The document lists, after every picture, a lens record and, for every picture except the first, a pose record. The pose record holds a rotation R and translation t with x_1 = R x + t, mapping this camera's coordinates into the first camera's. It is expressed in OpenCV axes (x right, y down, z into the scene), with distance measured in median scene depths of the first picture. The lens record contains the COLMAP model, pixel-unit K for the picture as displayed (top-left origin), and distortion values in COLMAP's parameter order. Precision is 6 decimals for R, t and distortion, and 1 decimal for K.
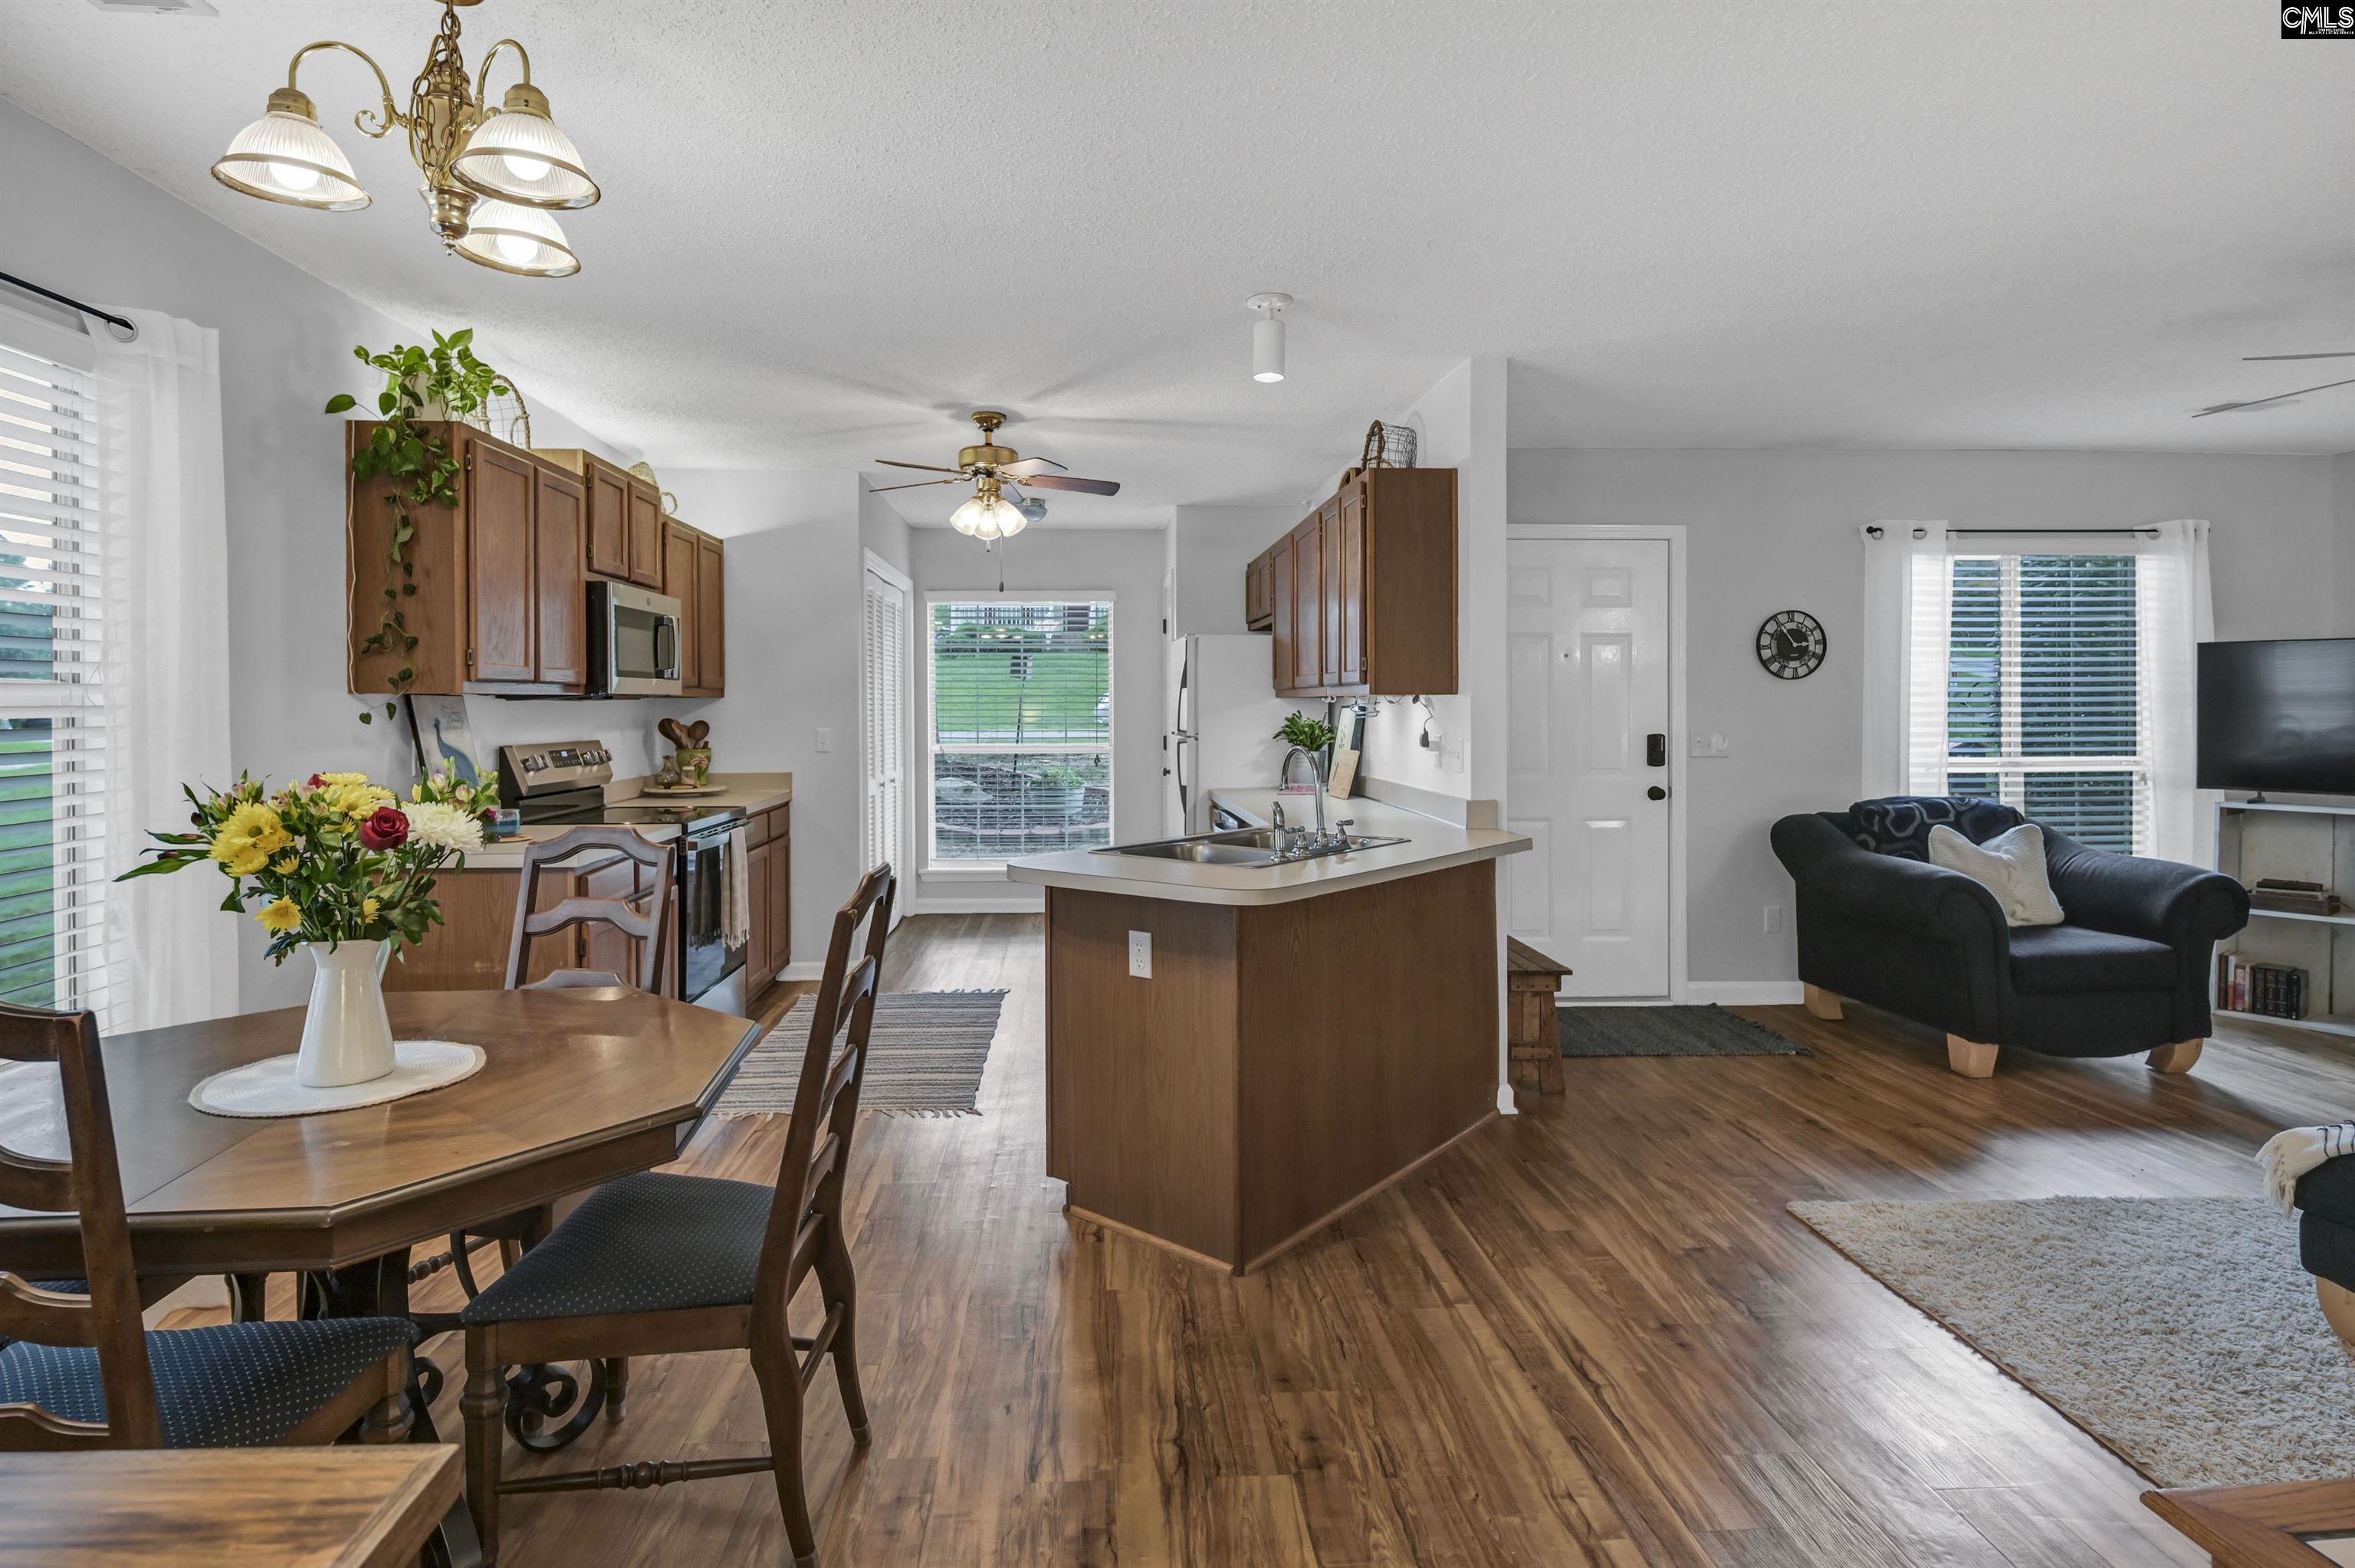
lens RADIAL K [[1235.8, 0, 1173.3], [0, 1235.8, 710.0], [0, 0, 1]] dist [0.006215, 0.000557]
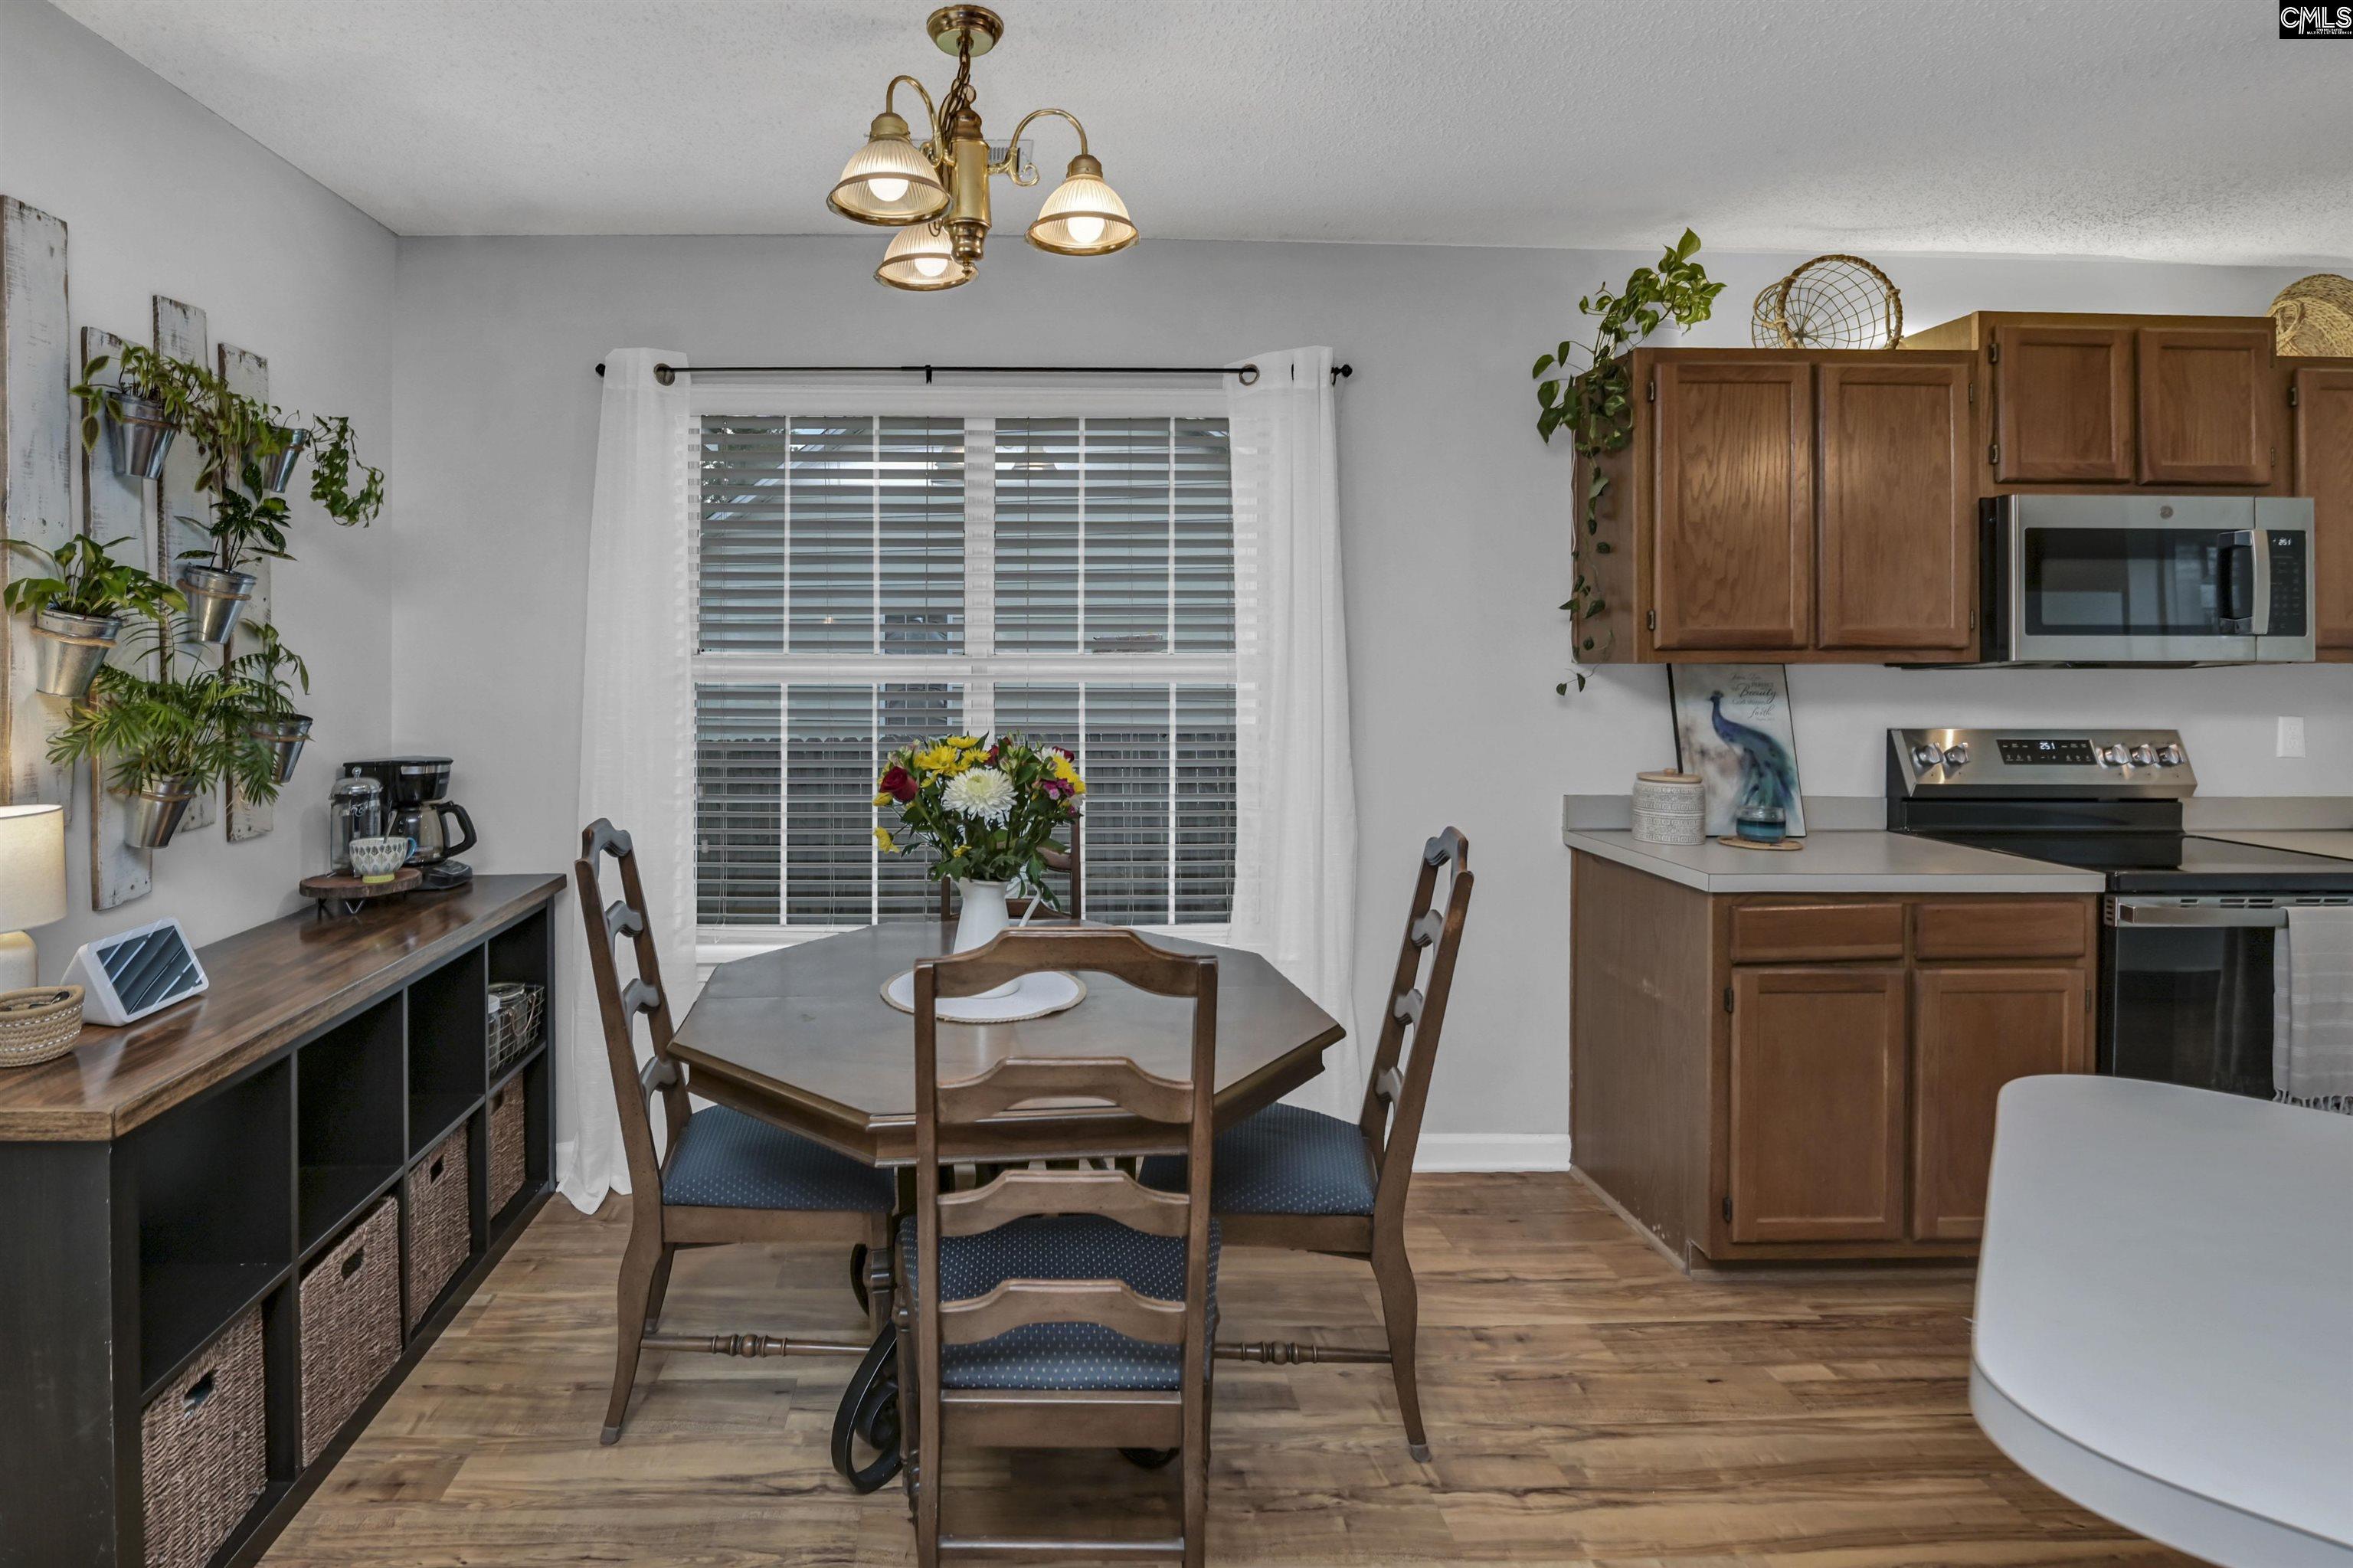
lens RADIAL K [[1133.2, 0, 998.7], [0, 1133.2, 661.6], [0, 0, 1]] dist [-0.012556, -0.001790]
pose [[-0.060093, 0.004916, -0.998181, 0.148502], [-0.006856, 0.999962, 0.005338, -0.009684], [0.998169, 0.007165, -0.060057, 0.385092]]
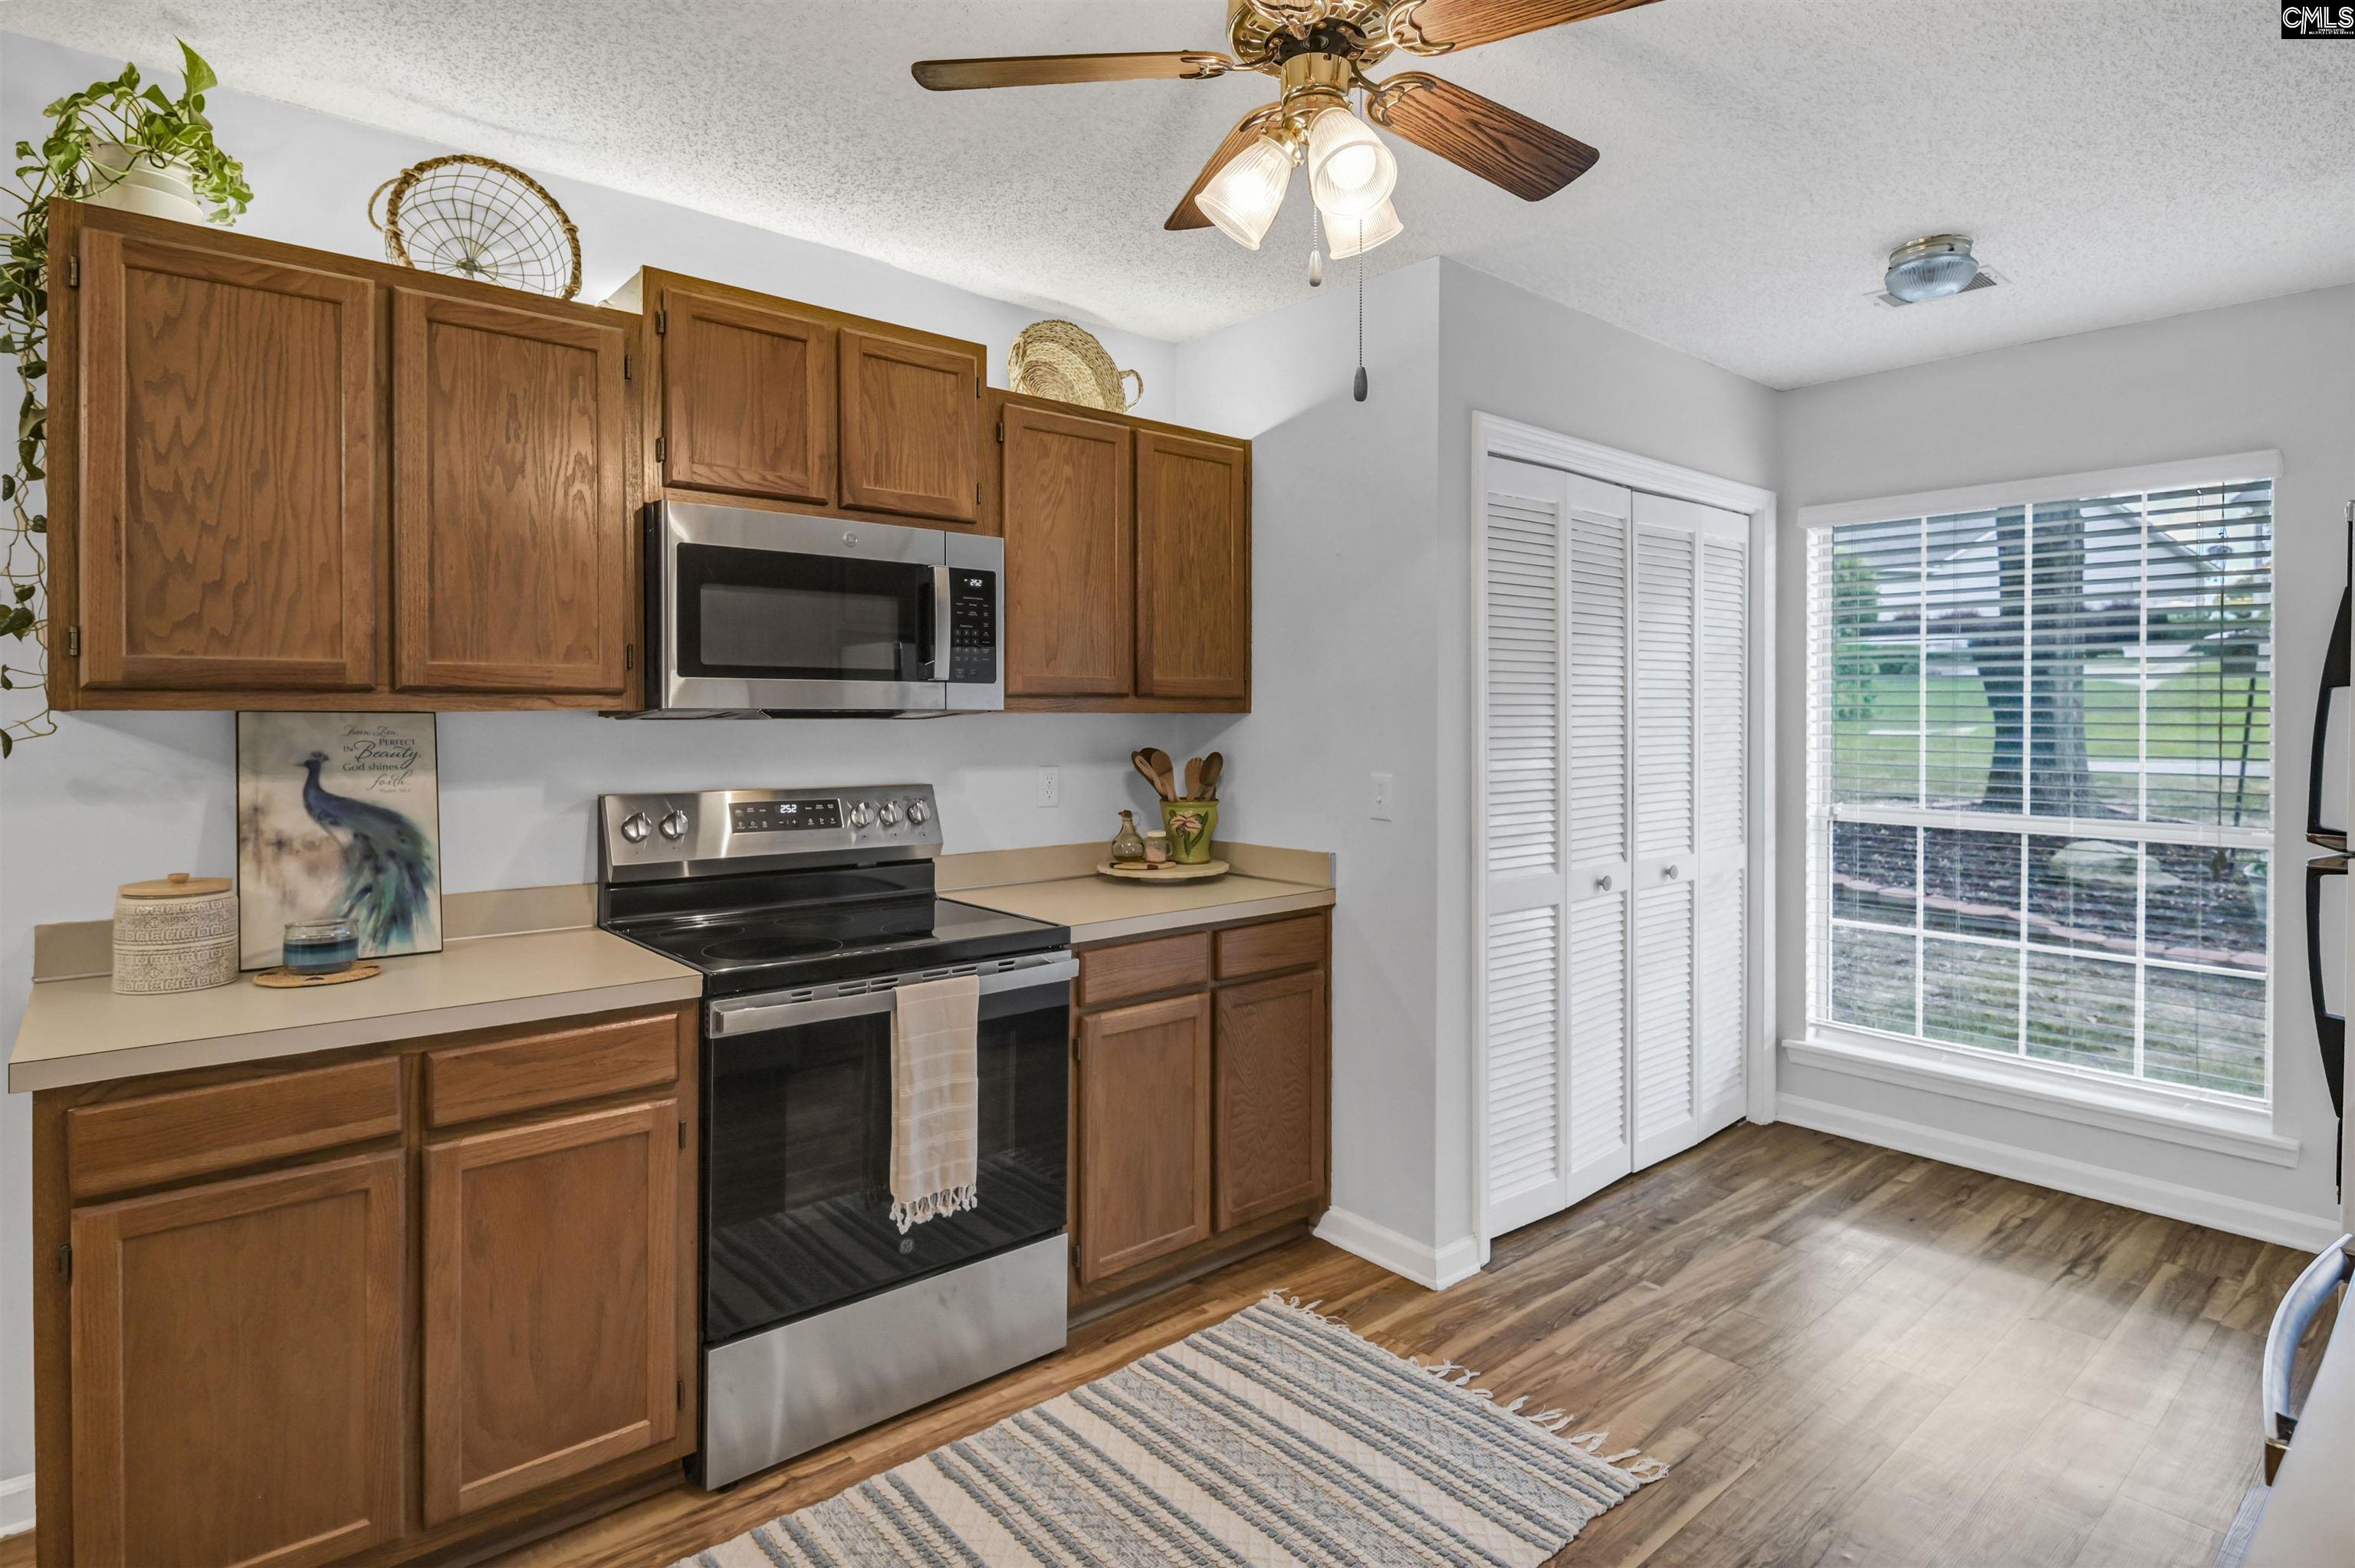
lens RADIAL K [[1238.3, 0, 1179.0], [0, 1238.3, 715.6], [0, 0, 1]] dist [-0.002048, -0.002720]
pose [[0.601759, 0.005291, -0.798660, 0.085390], [-0.008126, 0.999967, 0.000502, -0.009683], [0.798636, 0.006188, 0.601782, 0.679518]]
